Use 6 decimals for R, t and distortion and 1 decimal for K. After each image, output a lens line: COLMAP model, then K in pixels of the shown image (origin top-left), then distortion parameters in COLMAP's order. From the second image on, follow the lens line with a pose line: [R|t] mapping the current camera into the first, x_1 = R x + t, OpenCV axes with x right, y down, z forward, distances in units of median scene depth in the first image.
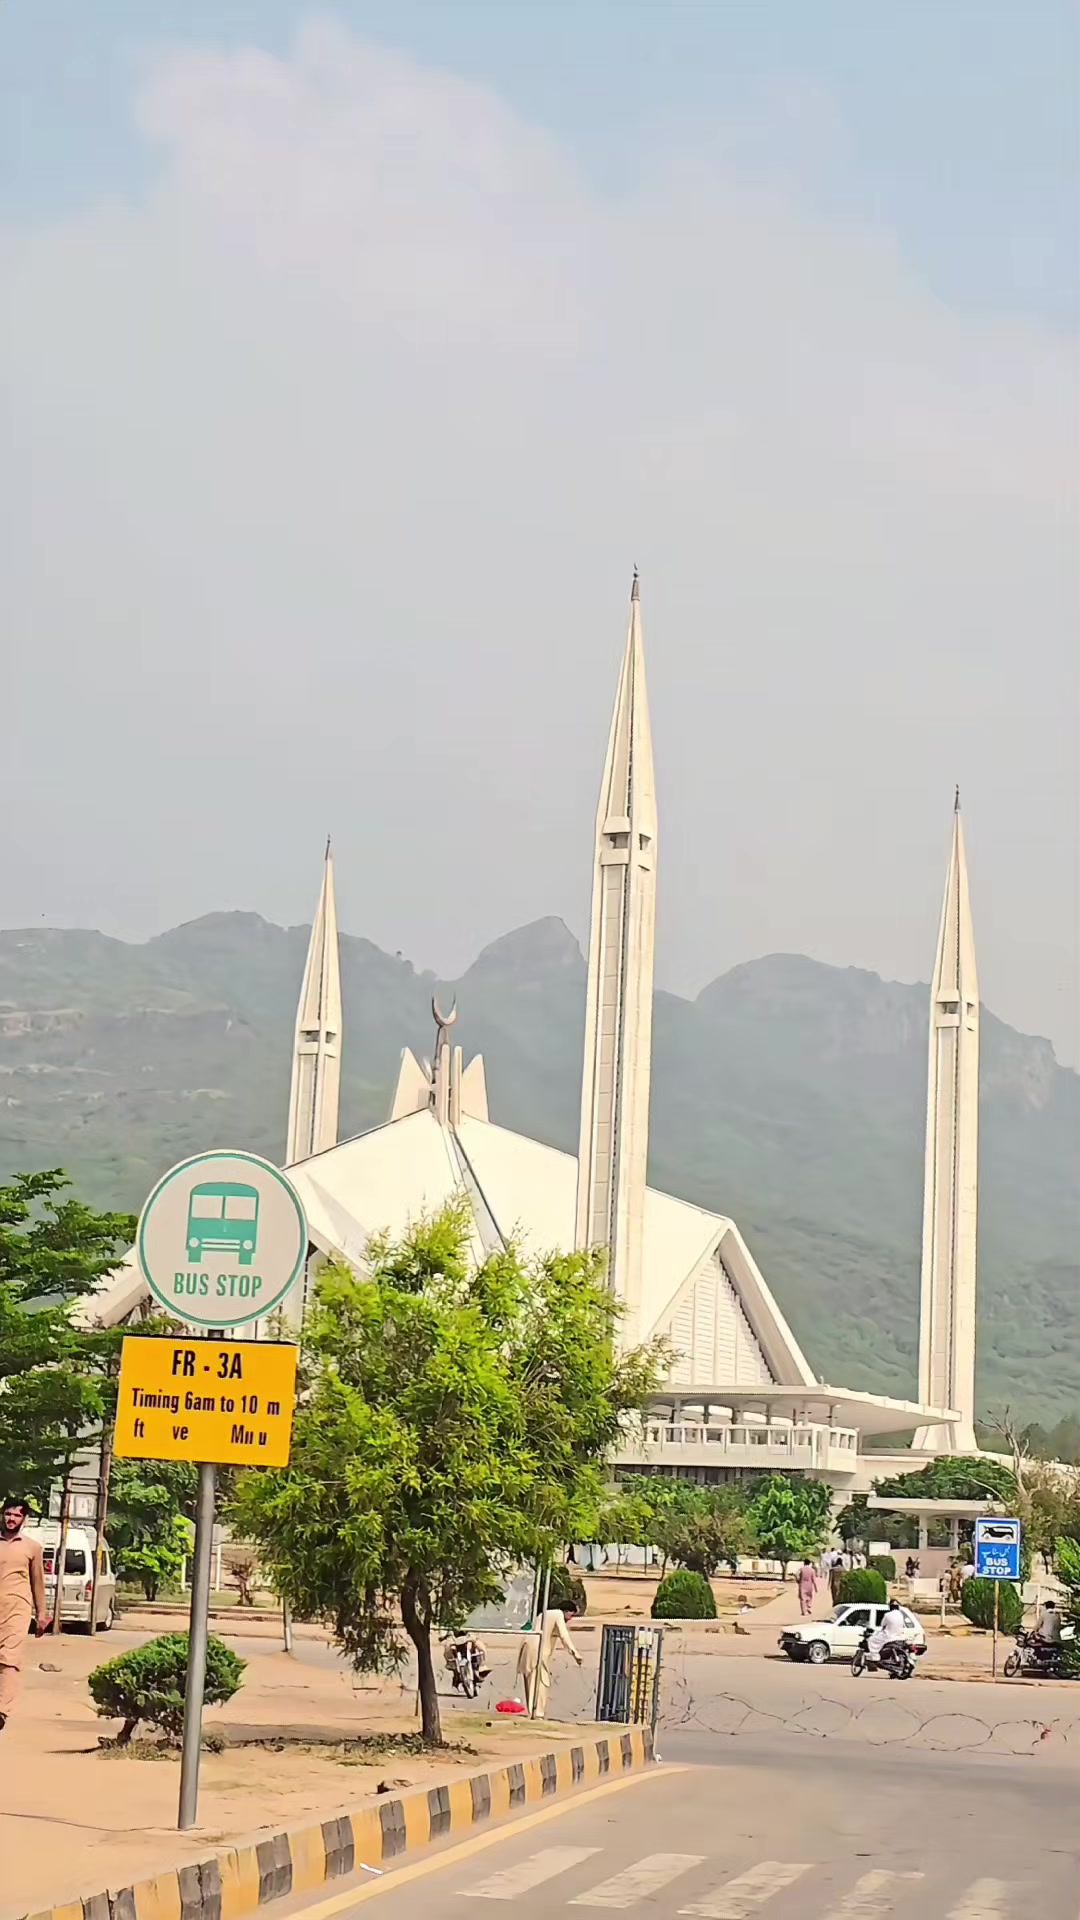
lens RADIAL K [[3299.3, 0, 540.0], [0, 3299.3, 960.0], [0, 0, 1]] dist [0.020033, 0.058881]
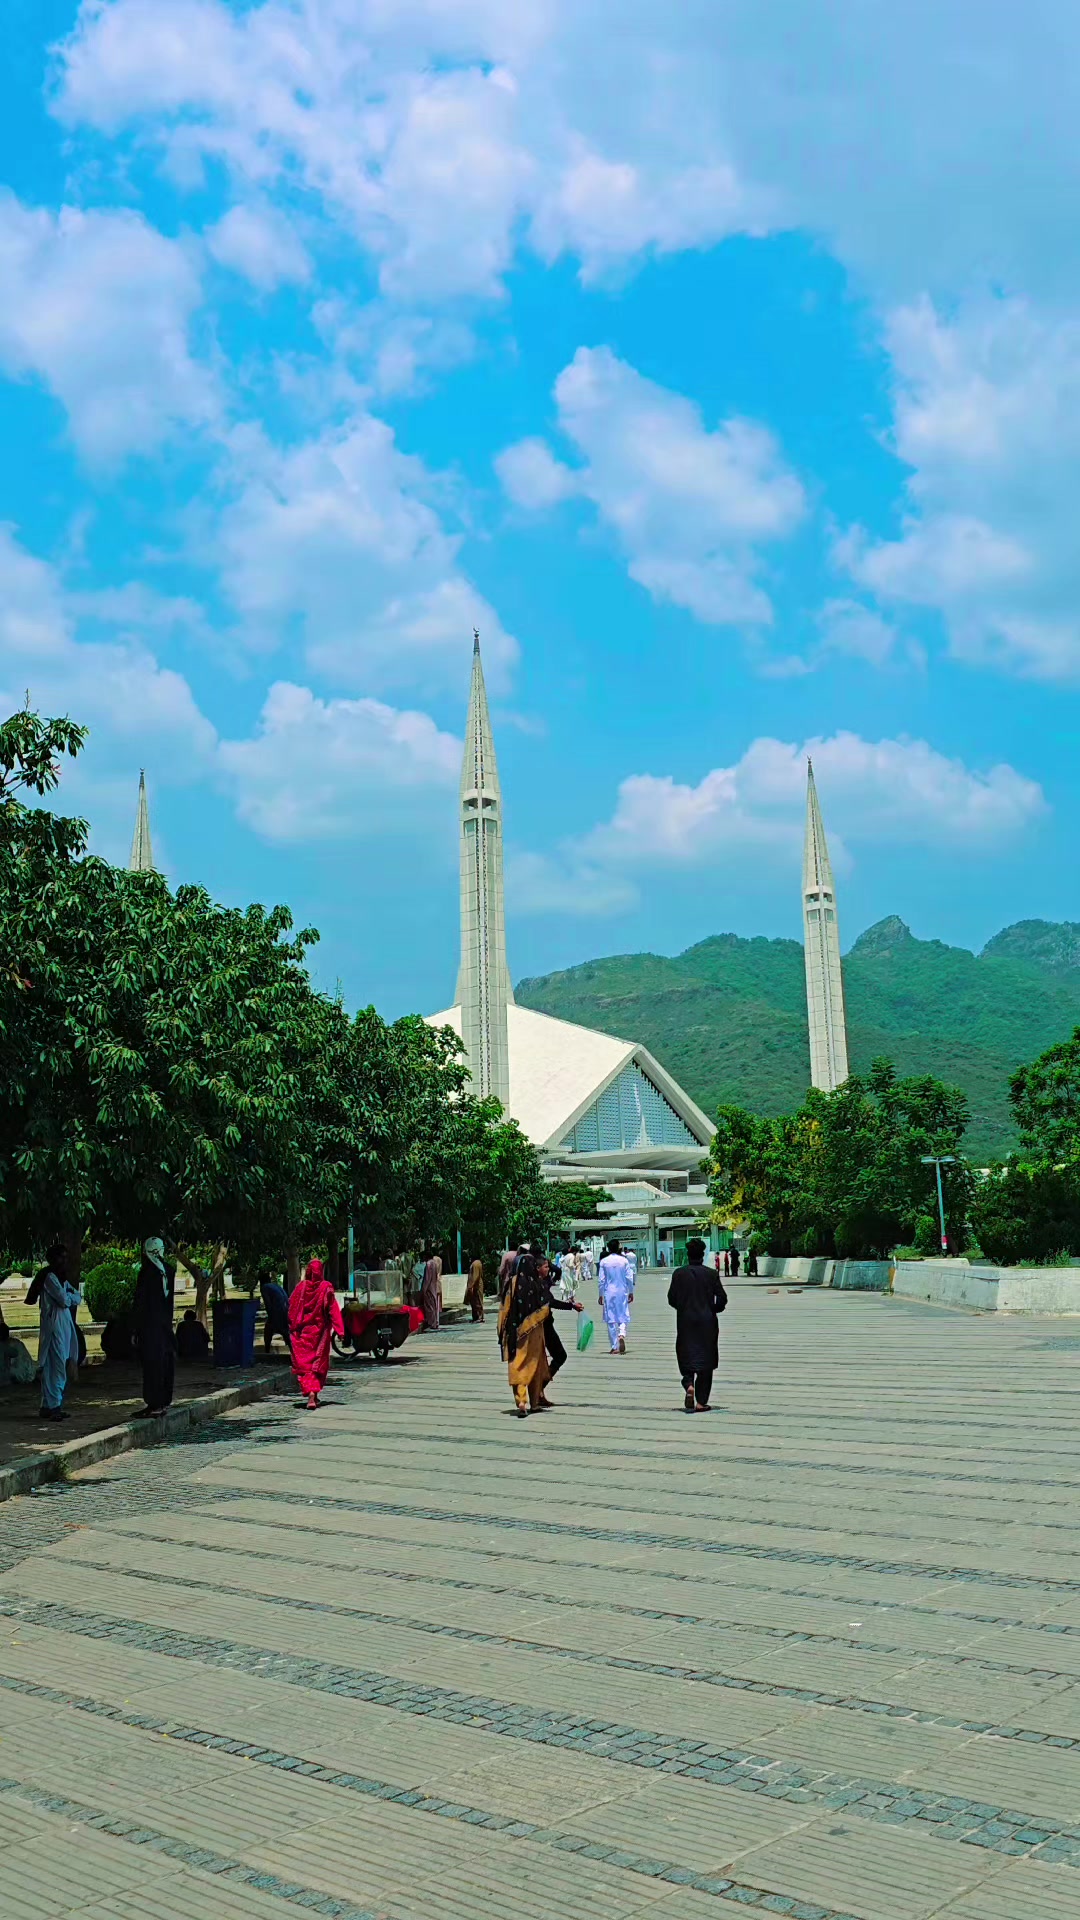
lens RADIAL K [[1646.3, 0, 540.0], [0, 1646.3, 960.0], [0, 0, 1]] dist [-0.007090, -0.001788]
pose [[0.961951, -0.124442, -0.243237, 0.216889], [0.122537, 0.992197, -0.023009, 0.053566], [0.244202, -0.007672, 0.969694, 0.245140]]
